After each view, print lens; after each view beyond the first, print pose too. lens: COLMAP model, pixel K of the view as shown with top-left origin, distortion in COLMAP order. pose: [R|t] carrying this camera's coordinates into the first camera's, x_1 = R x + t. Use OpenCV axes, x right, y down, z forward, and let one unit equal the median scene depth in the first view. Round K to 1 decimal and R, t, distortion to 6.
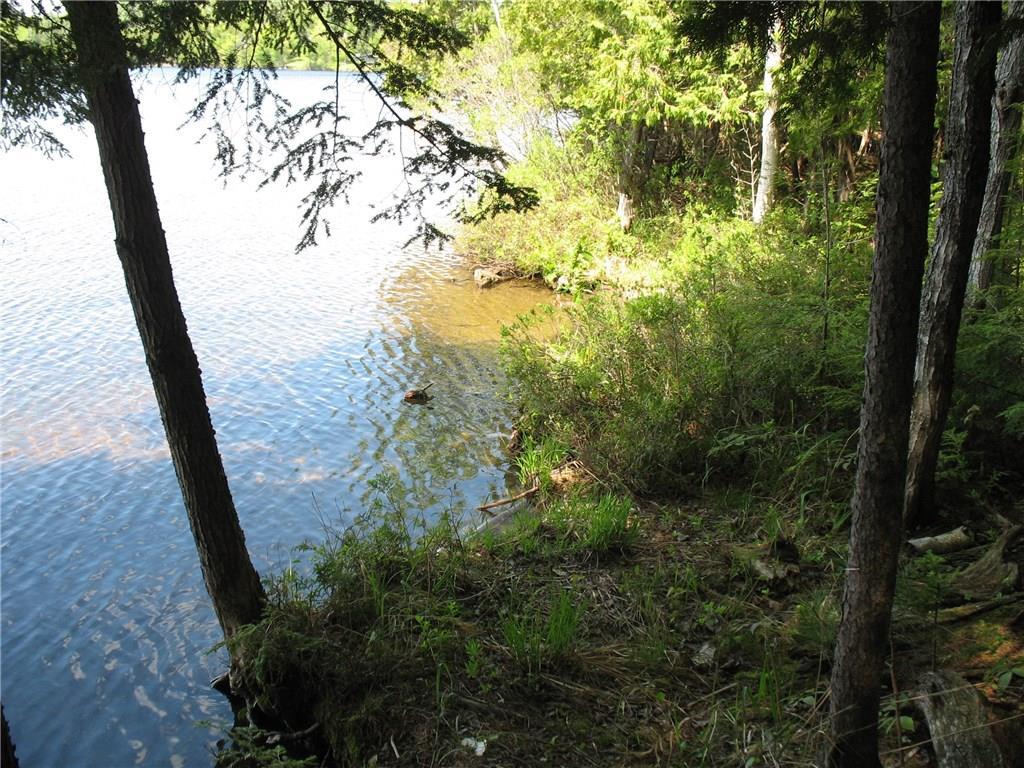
lens RADIAL K [[1072.2, 0, 487.8], [0, 1072.2, 385.8], [0, 0, 1]] dist [-0.196331, 0.224617]
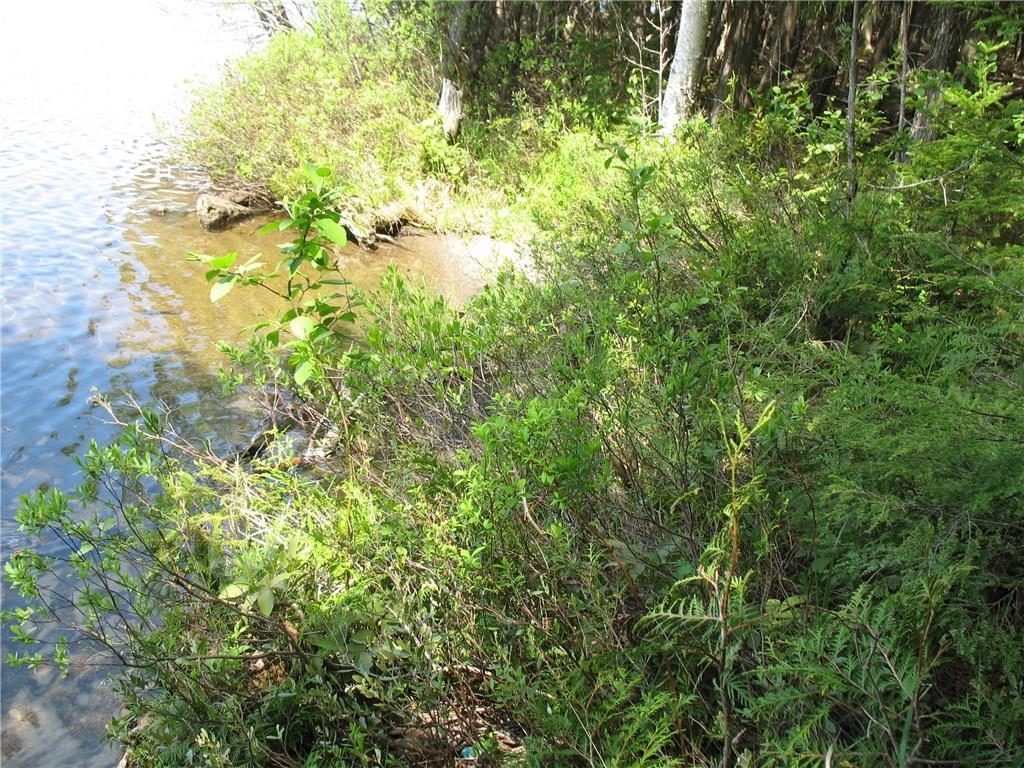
lens RADIAL K [[1072.2, 0, 487.8], [0, 1072.2, 385.8], [0, 0, 1]] dist [-0.196331, 0.224617]
pose [[0.984665, 0.008652, 0.174239, 0.044356], [-0.024402, 0.995782, 0.088451, -0.057923], [-0.172738, -0.091347, 0.980723, 0.377864]]
